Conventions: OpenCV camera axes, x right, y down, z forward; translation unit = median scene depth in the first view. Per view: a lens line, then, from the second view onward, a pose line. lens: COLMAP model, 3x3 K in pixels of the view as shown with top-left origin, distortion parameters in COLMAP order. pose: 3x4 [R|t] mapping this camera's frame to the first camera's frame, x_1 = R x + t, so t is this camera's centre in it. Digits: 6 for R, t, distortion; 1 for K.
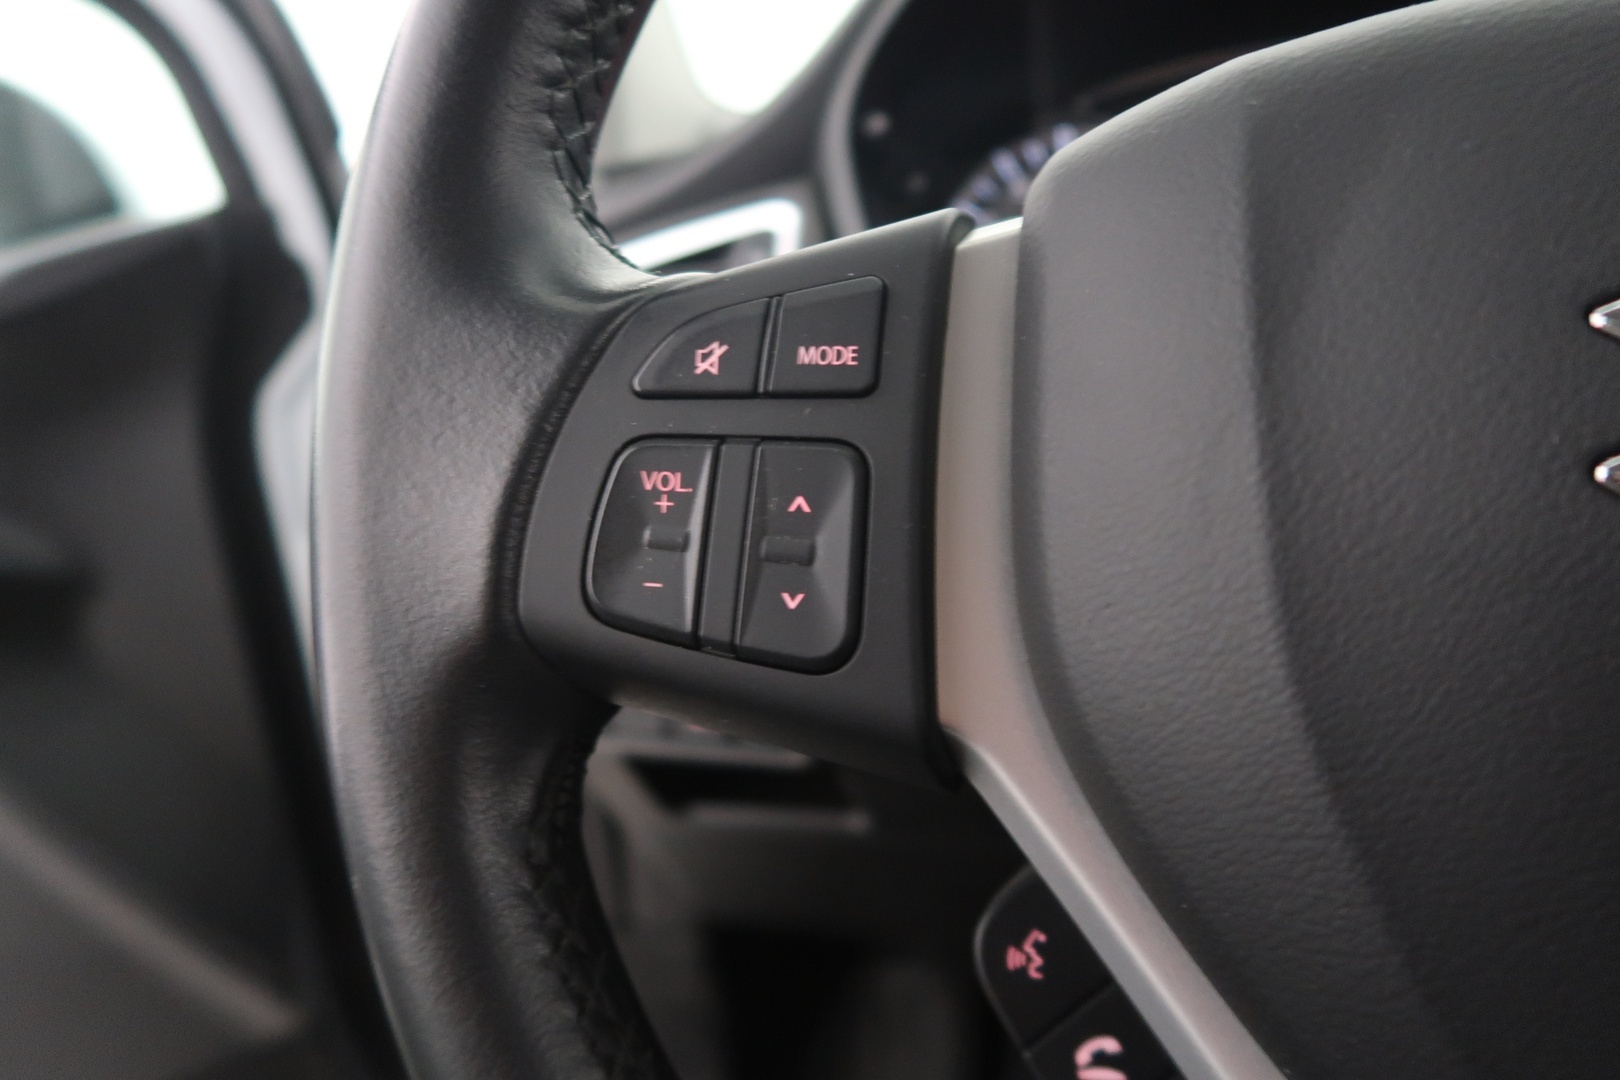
lens RADIAL K [[1145.3, 0, 813.5], [0, 1145.3, 534.3], [0, 0, 1]] dist [-0.004358, 0.000914]
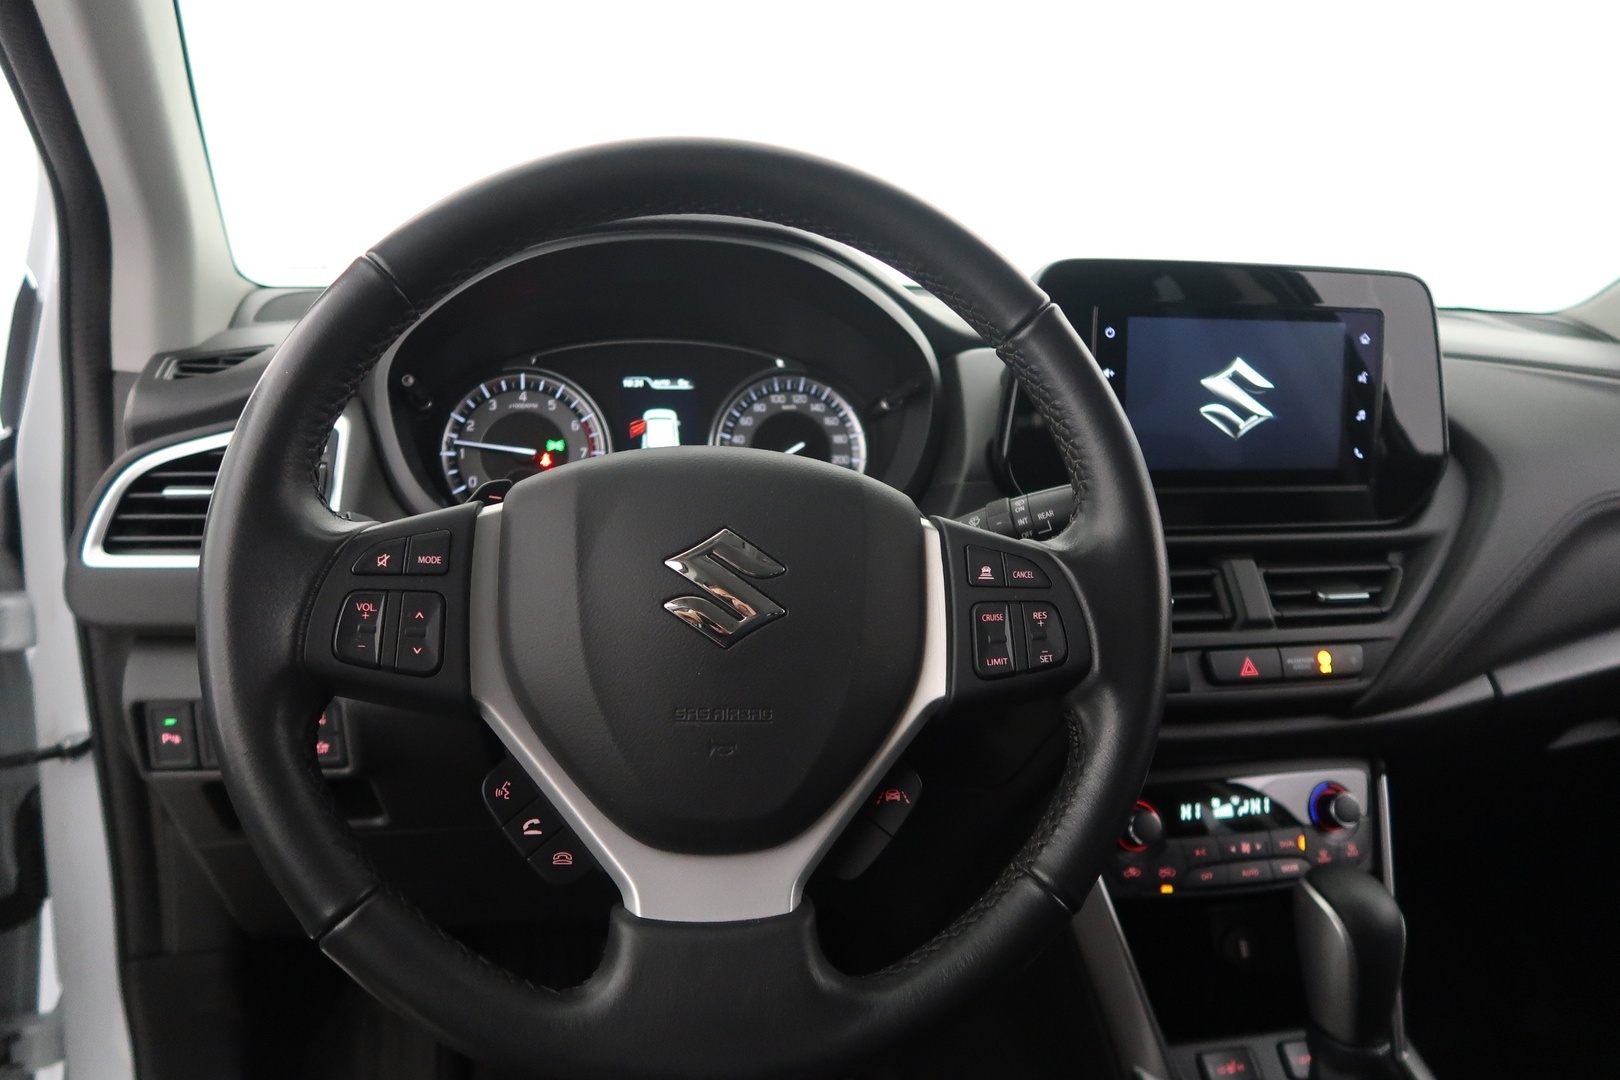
lens RADIAL K [[1145.3, 0, 810.3], [0, 1145.3, 538.9], [0, 0, 1]] dist [-0.004358, 0.000914]
pose [[0.900993, 0.019680, 0.433387, -0.353974], [0.016229, 0.996742, -0.079002, 0.022486], [-0.433530, 0.078213, 0.897739, -1.836444]]
